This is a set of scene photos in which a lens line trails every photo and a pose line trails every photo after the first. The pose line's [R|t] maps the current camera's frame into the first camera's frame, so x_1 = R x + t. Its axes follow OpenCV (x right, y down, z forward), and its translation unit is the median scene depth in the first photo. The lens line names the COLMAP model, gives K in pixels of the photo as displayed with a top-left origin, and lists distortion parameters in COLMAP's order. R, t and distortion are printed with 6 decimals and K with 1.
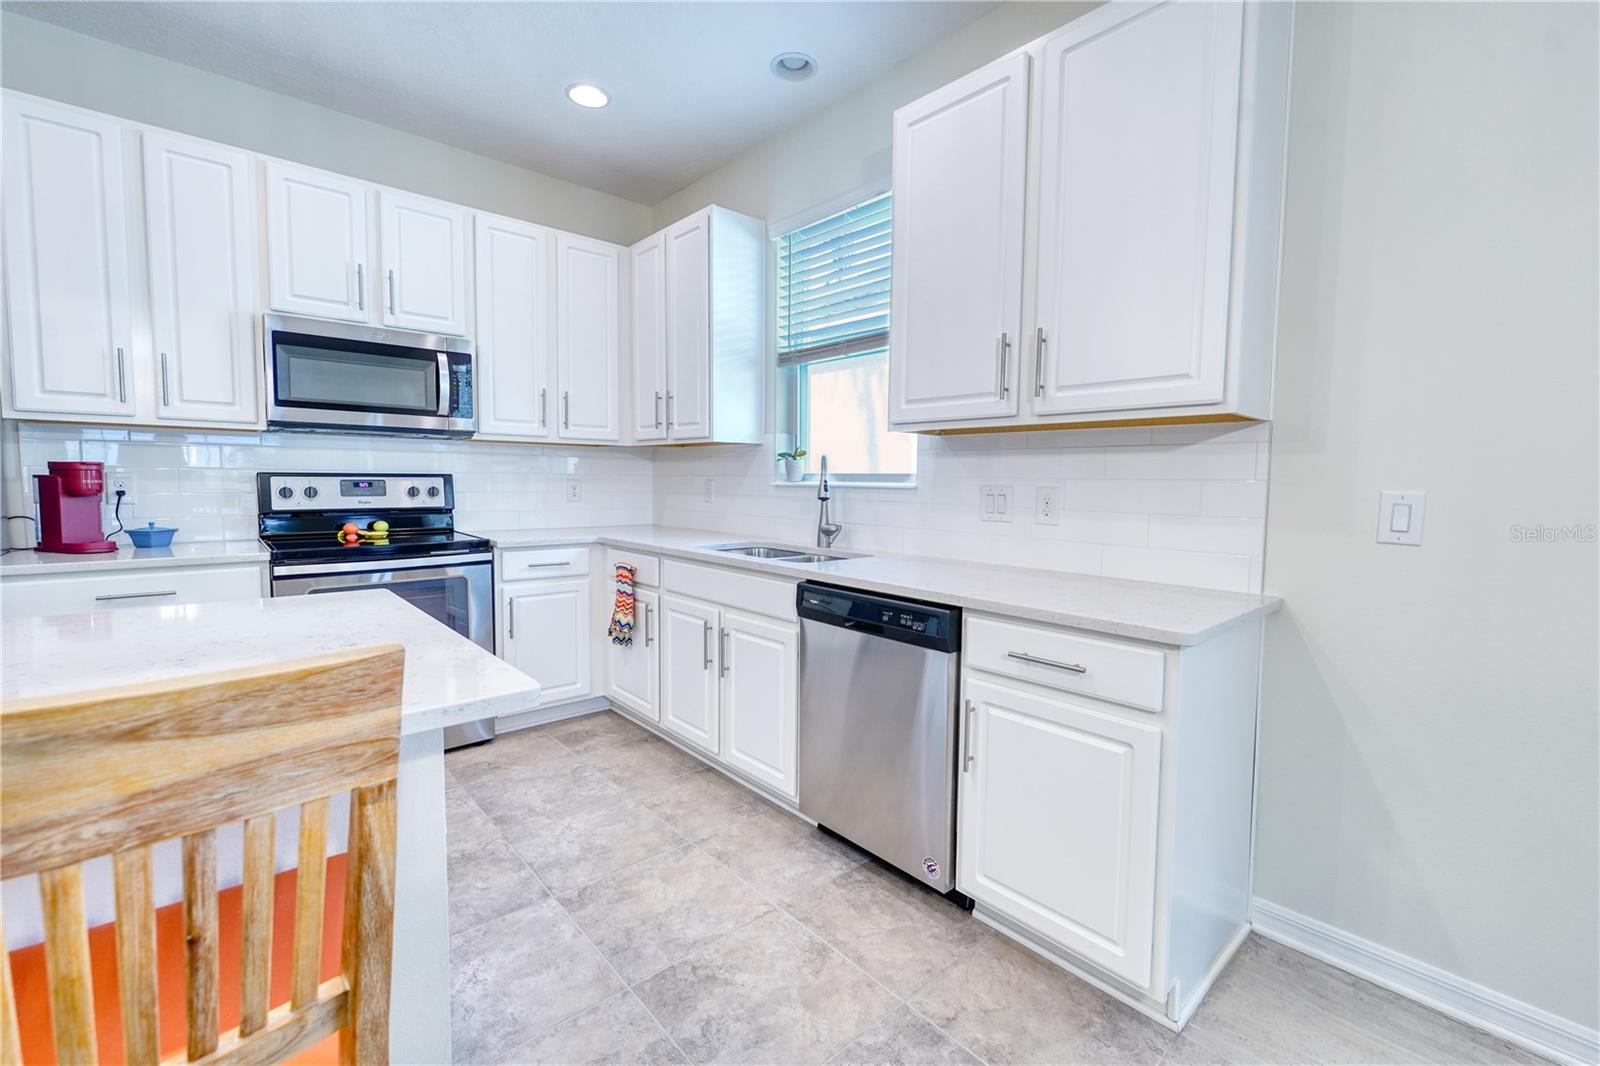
lens RADIAL K [[682.0, 0, 811.4], [0, 682.0, 523.9], [0, 0, 1]] dist [-0.000297, -0.000019]
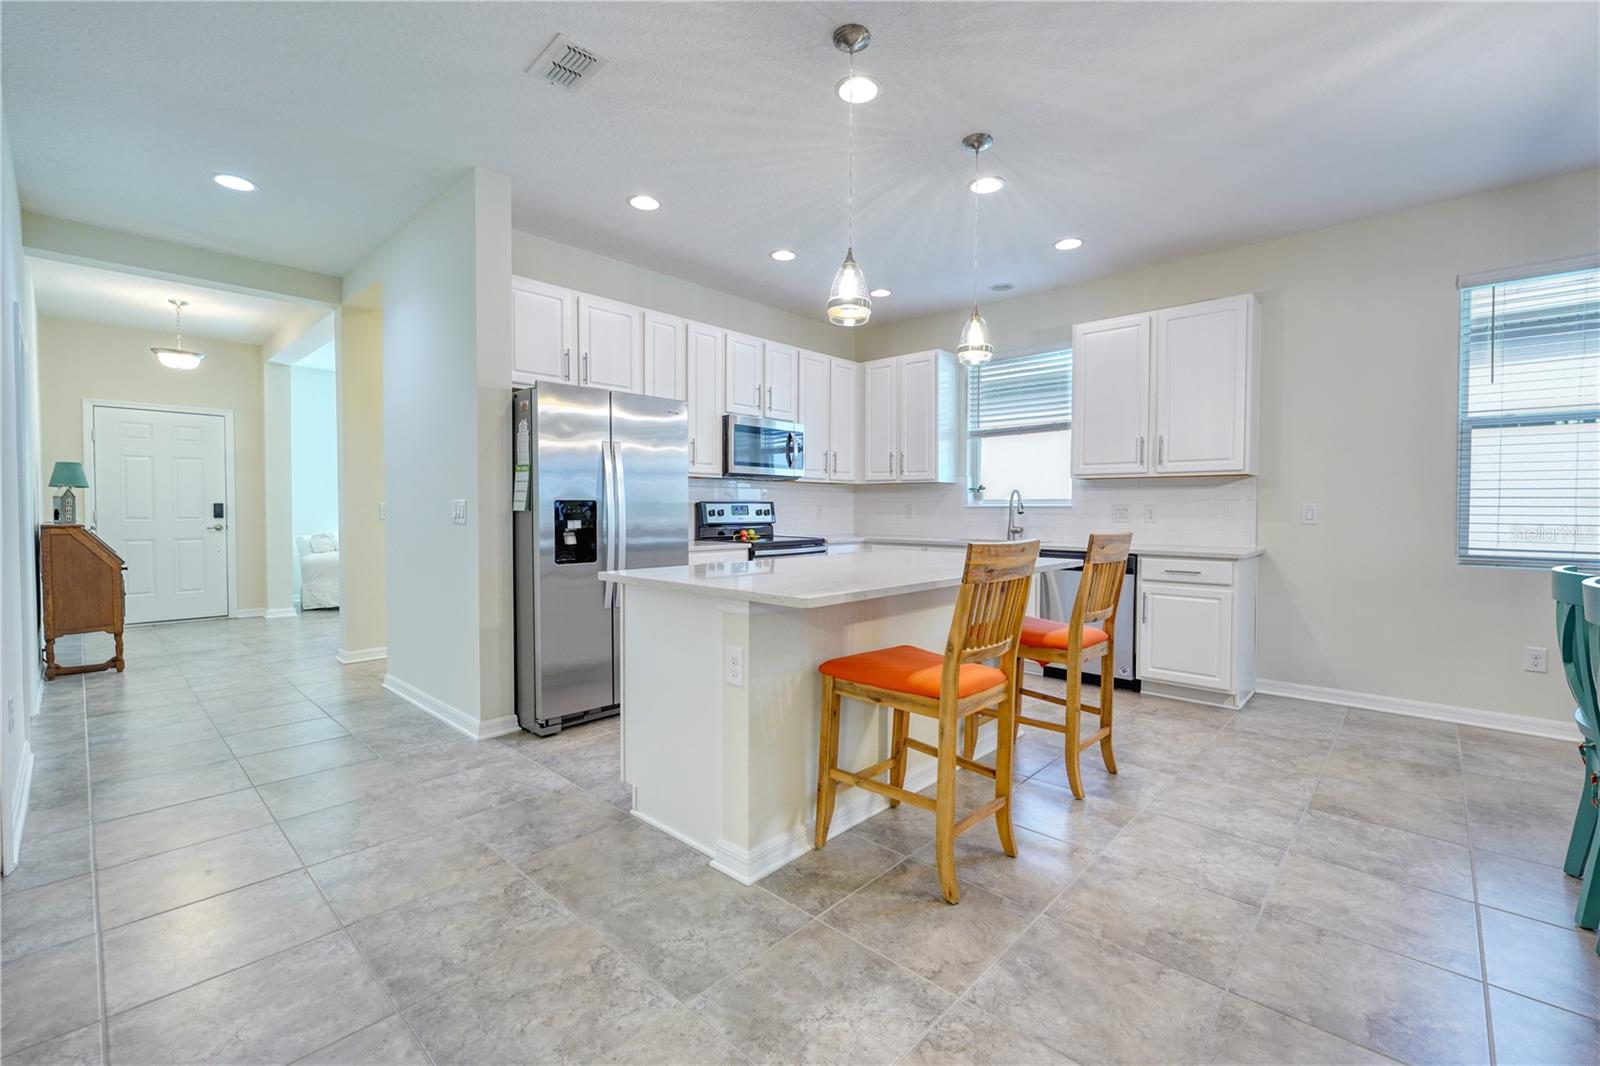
lens RADIAL K [[678.0, 0, 811.3], [0, 678.0, 527.3], [0, 0, 1]] dist [-0.003551, -0.000088]
pose [[0.995485, -0.010955, 0.094281, -0.687876], [0.014474, 0.999221, -0.036726, 0.058735], [-0.093805, 0.037924, 0.994868, -0.751985]]
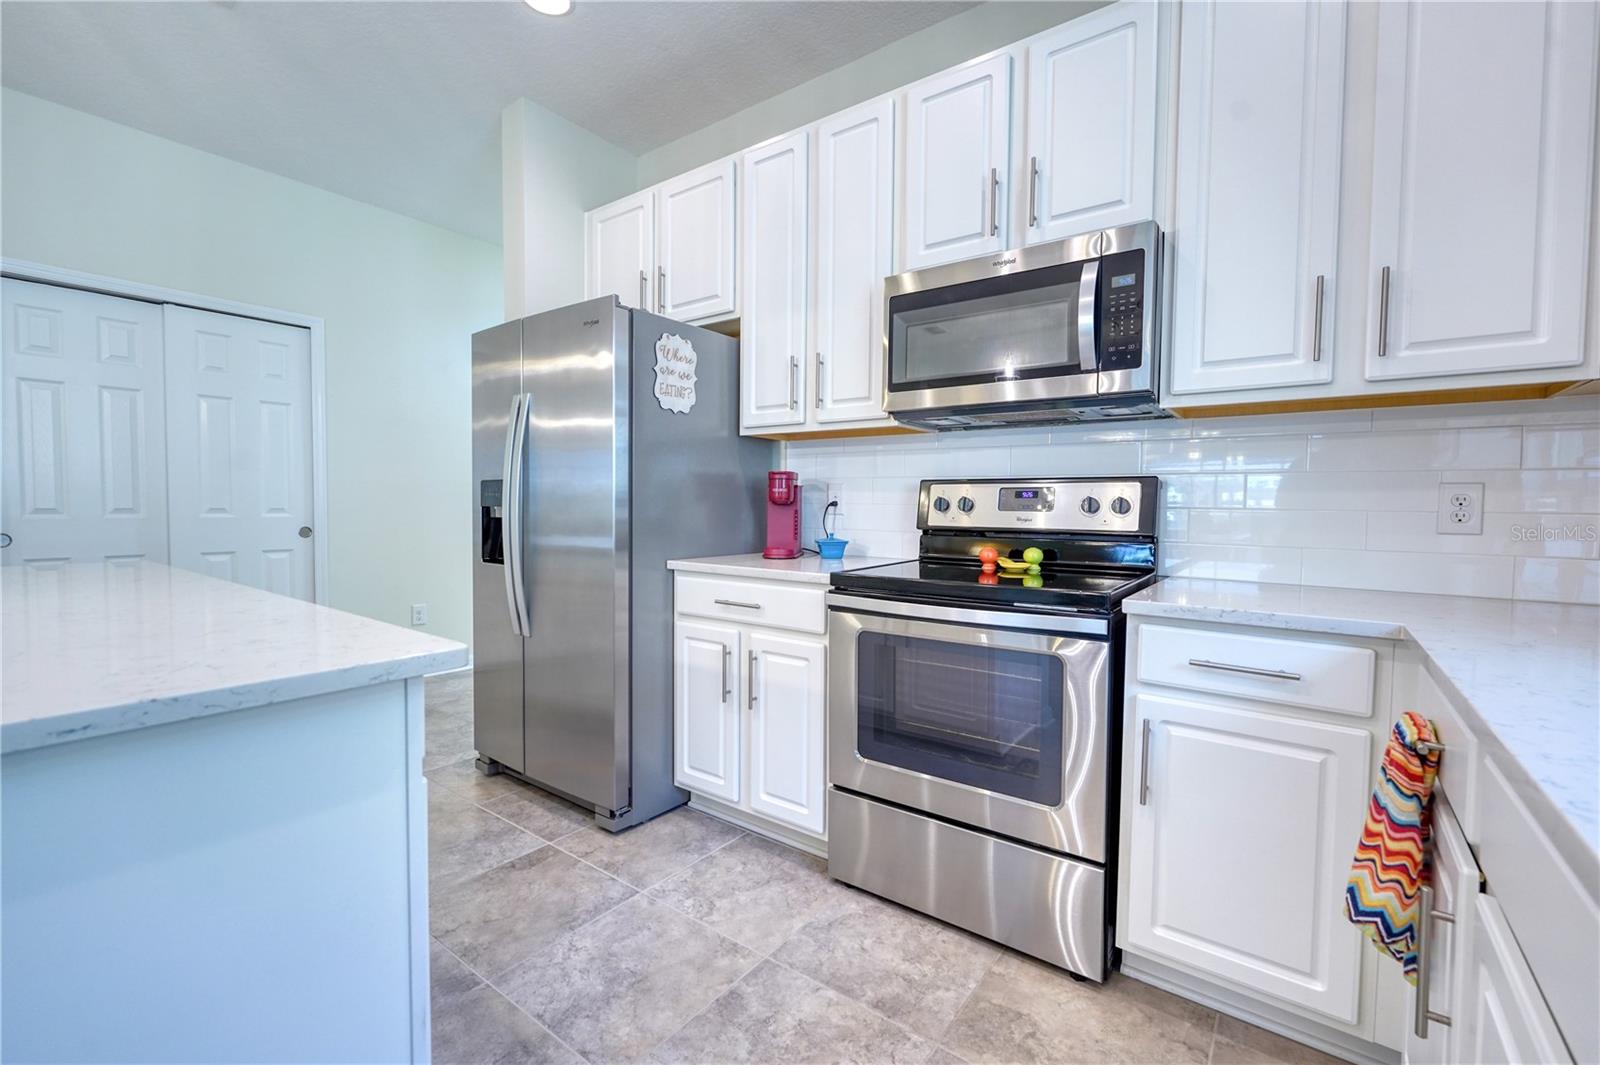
lens RADIAL K [[691.8, 0, 800.0], [0, 691.8, 532.5], [0, 0, 1]] dist [0.000222, -0.000072]
pose [[0.194807, 0.028952, -0.980414, -0.010493], [-0.075639, 0.997031, 0.014413, -0.012650], [0.977921, 0.071350, 0.196418, 0.687213]]
